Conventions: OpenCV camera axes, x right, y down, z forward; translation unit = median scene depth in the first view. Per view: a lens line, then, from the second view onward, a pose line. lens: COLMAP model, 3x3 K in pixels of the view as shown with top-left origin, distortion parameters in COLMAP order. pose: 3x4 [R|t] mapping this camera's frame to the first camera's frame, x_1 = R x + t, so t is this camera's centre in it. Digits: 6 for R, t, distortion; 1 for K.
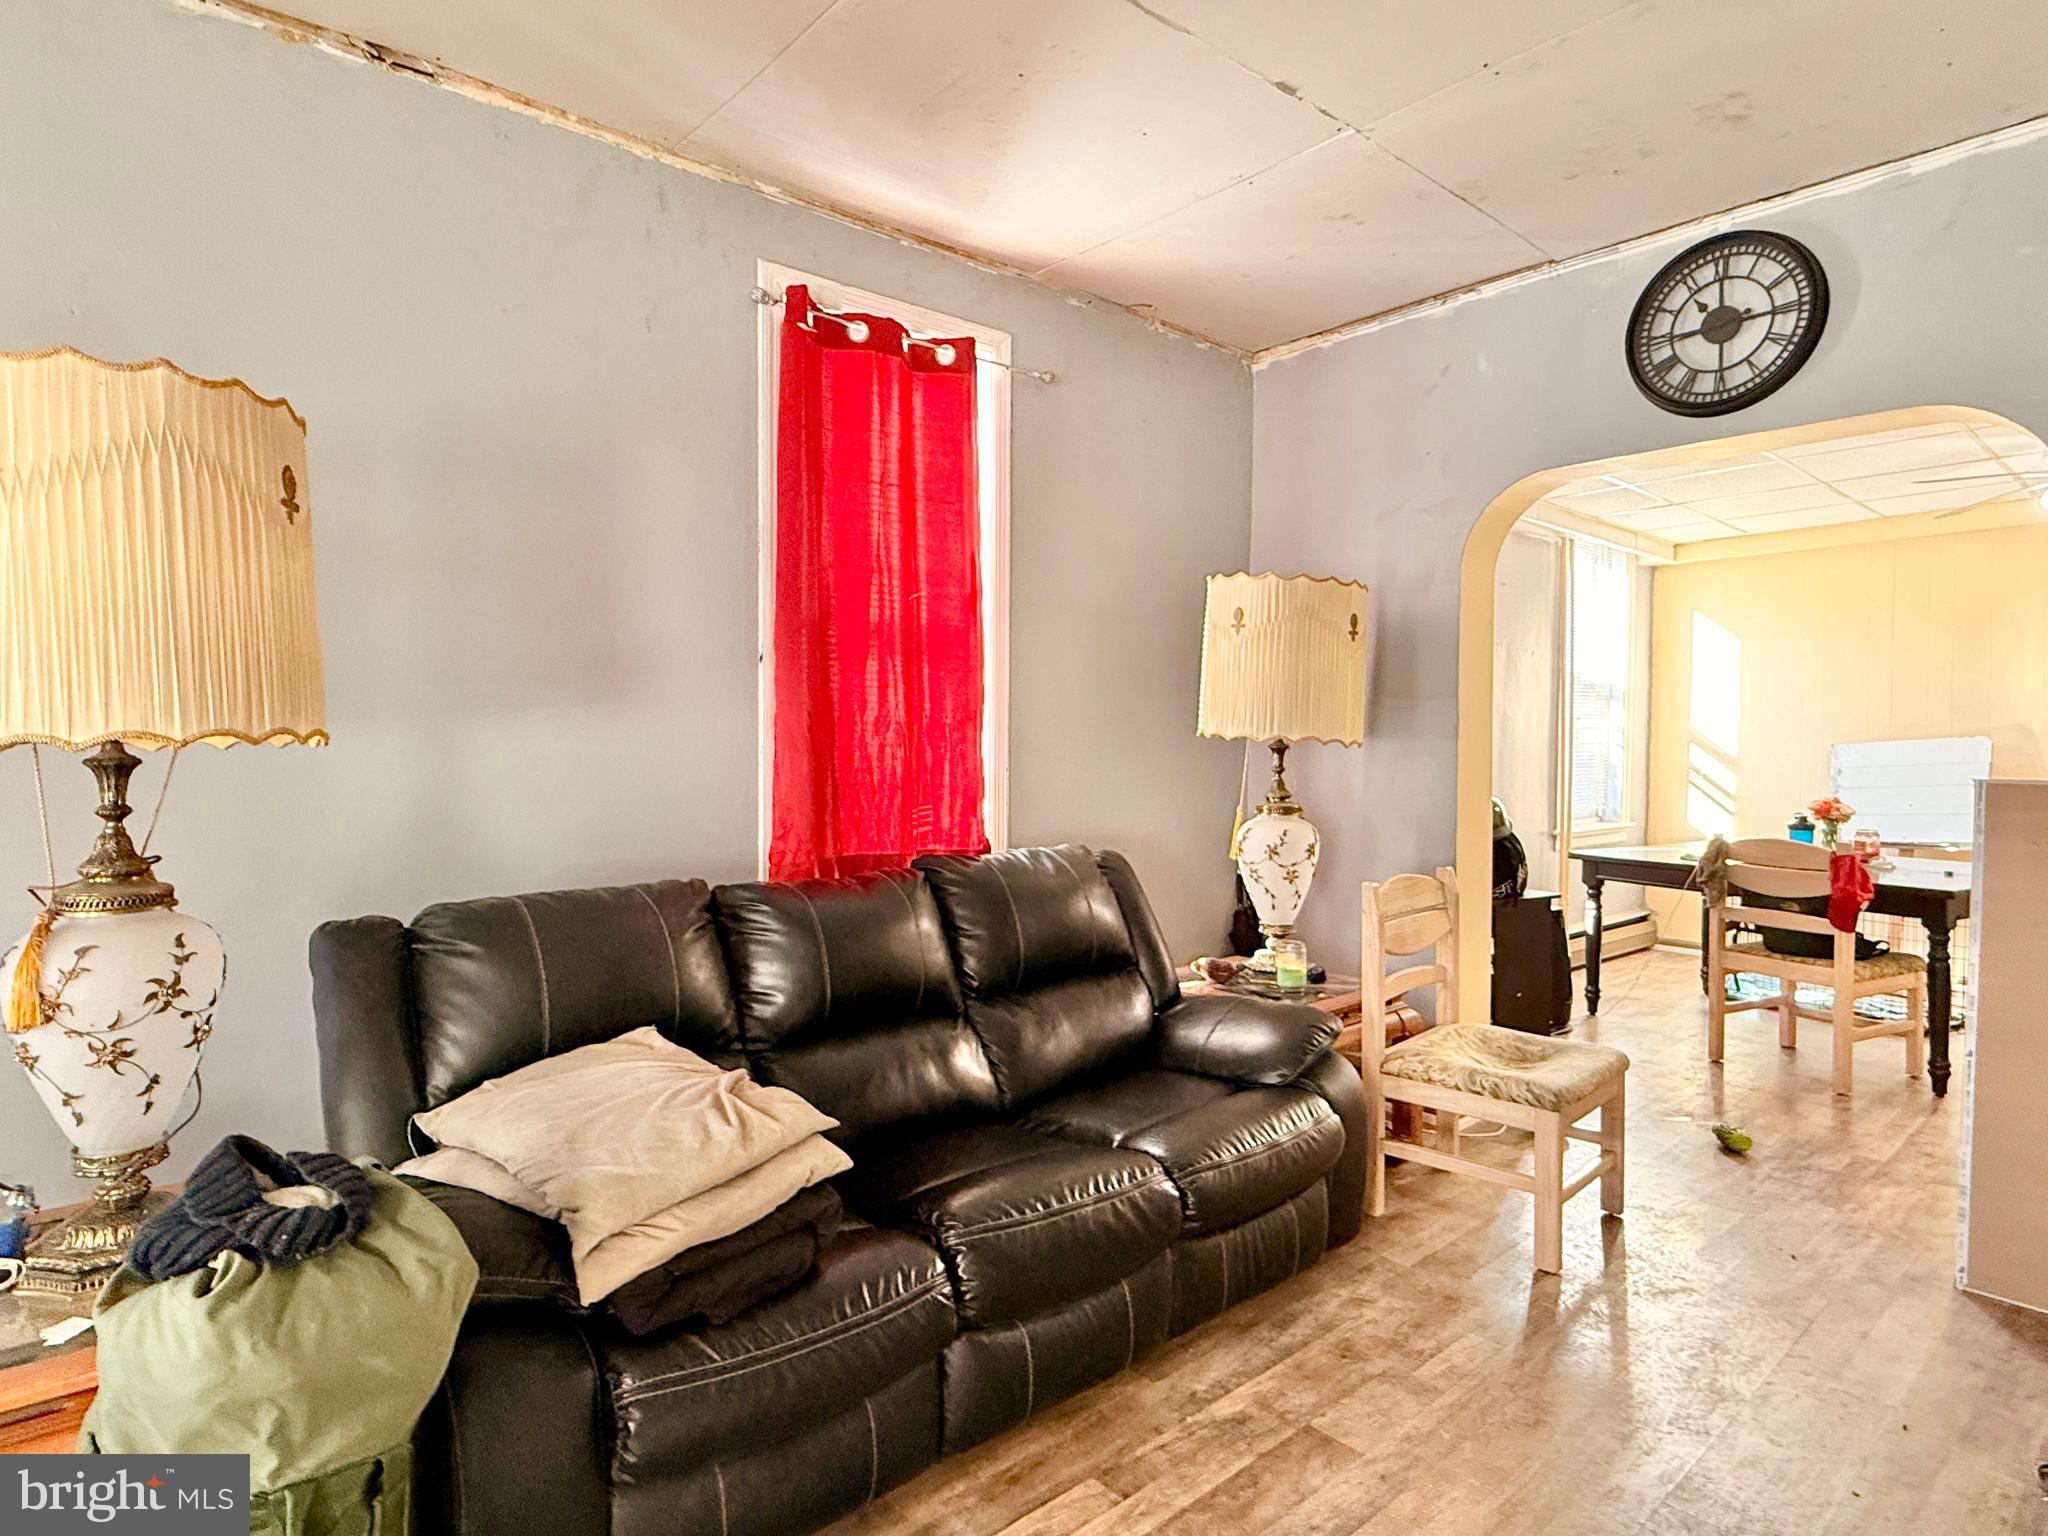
lens RADIAL K [[1135.7, 0, 1024.0], [0, 1135.7, 768.0], [0, 0, 1]] dist [0.000747, -0.000736]
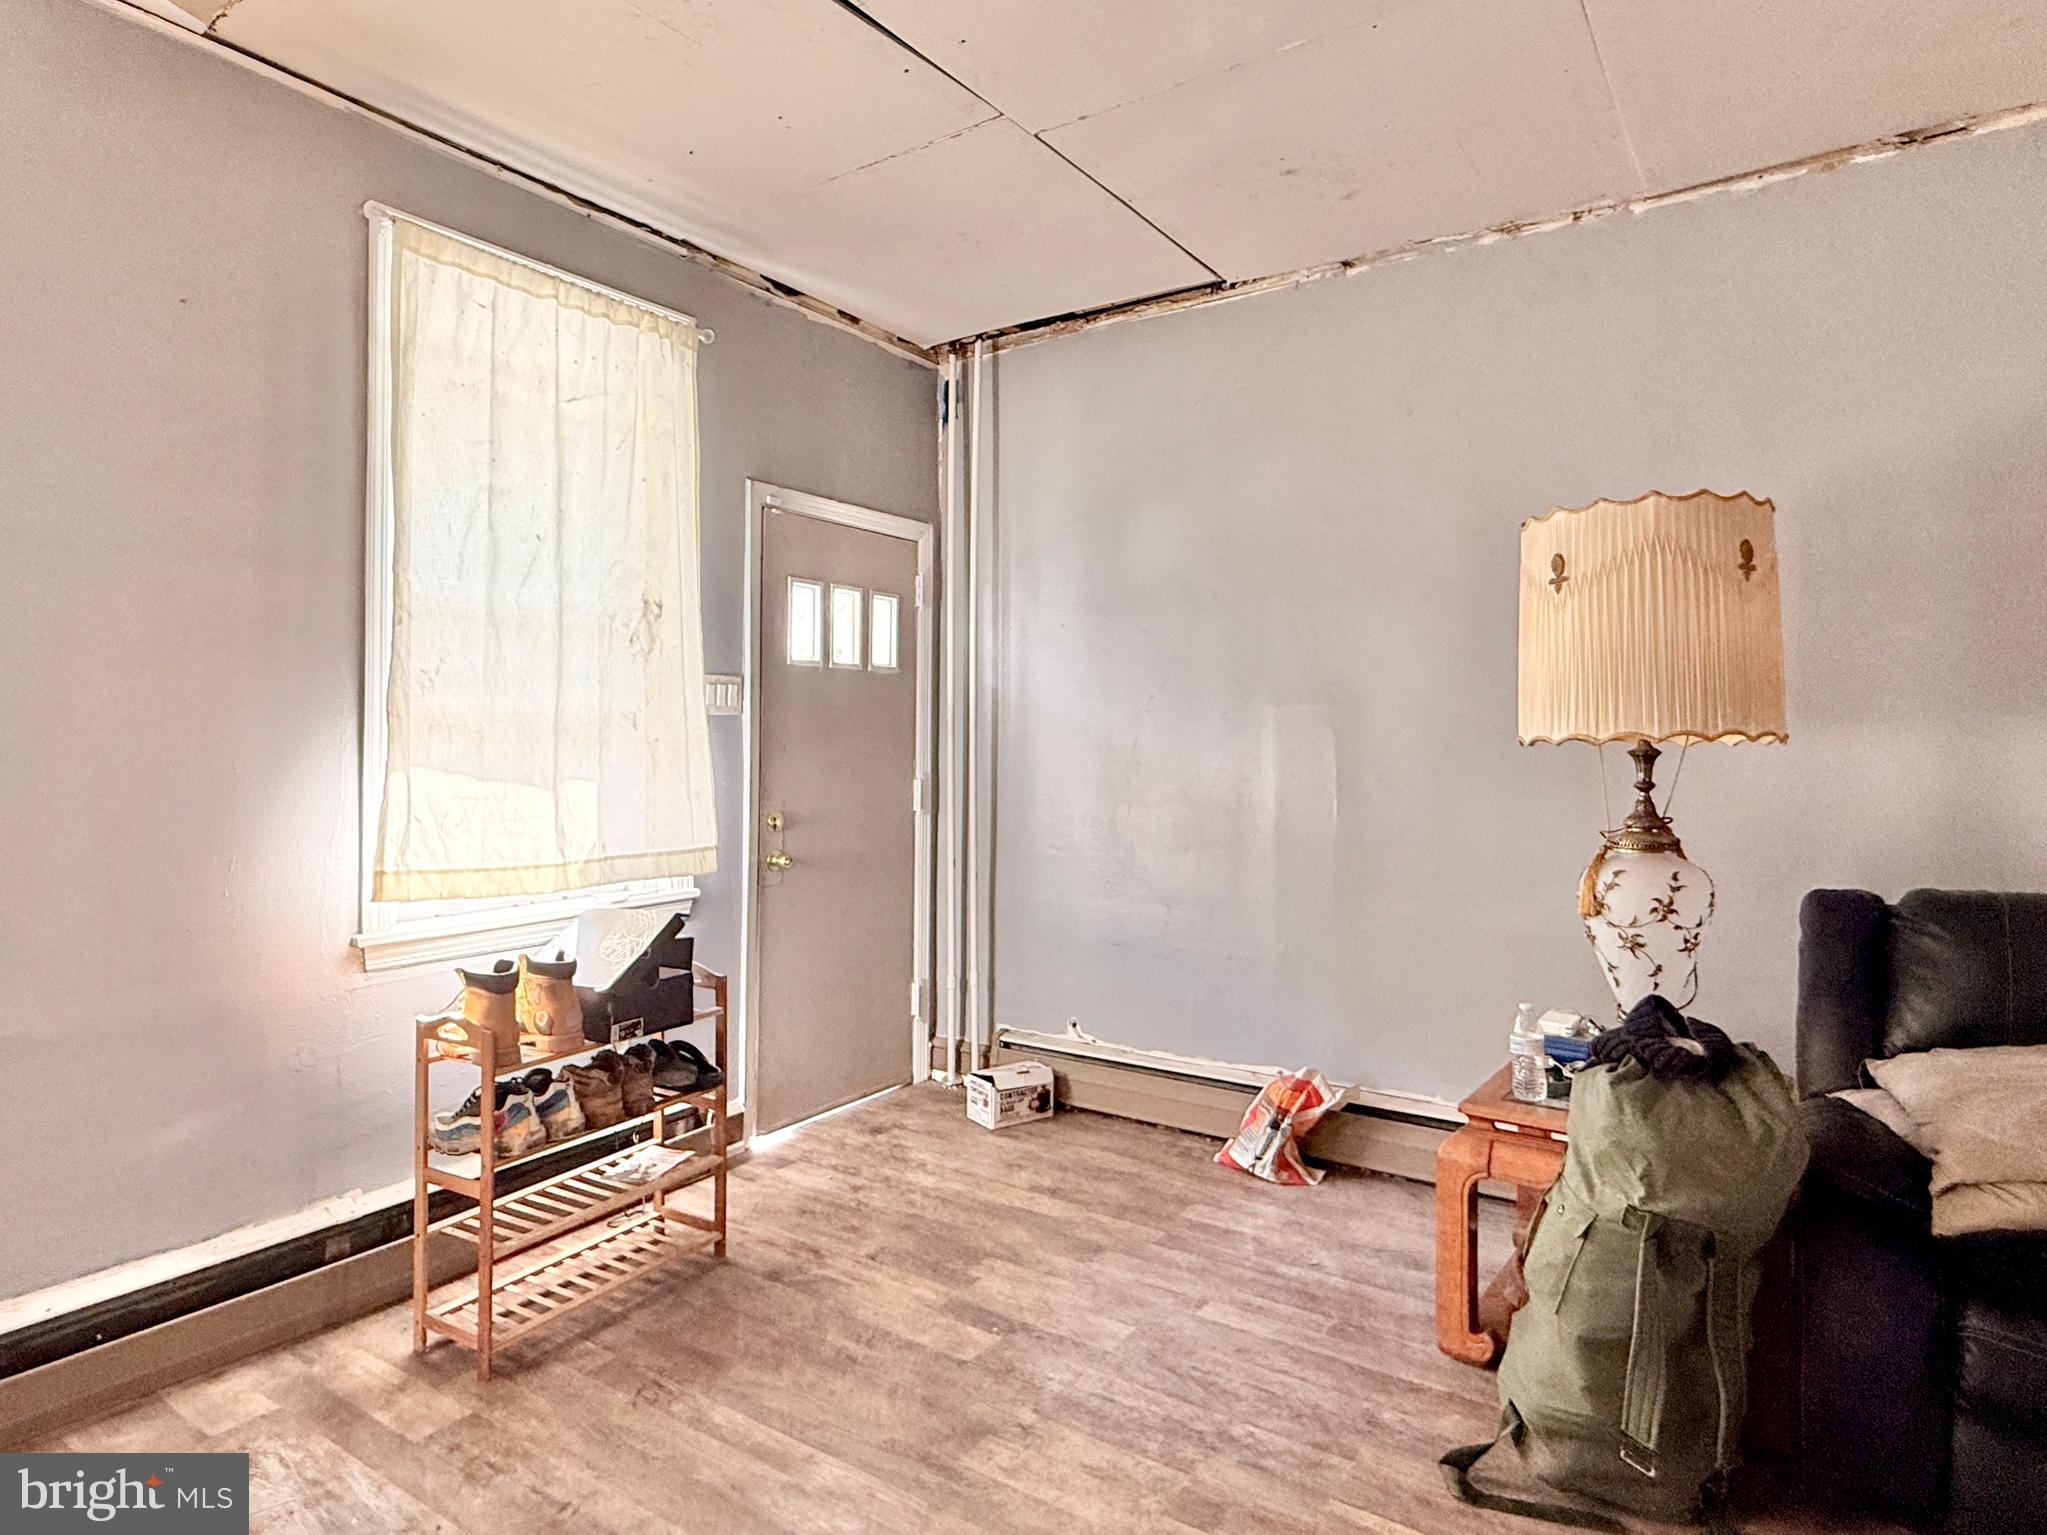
lens RADIAL K [[1201.0, 0, 1018.3], [0, 1201.0, 712.9], [0, 0, 1]] dist [-0.002708, -0.000779]
pose [[0.241035, -0.019051, -0.970329, 0.563800], [-0.034202, 0.999020, -0.028110, 0.015204], [0.969913, 0.039962, 0.240148, -0.199879]]
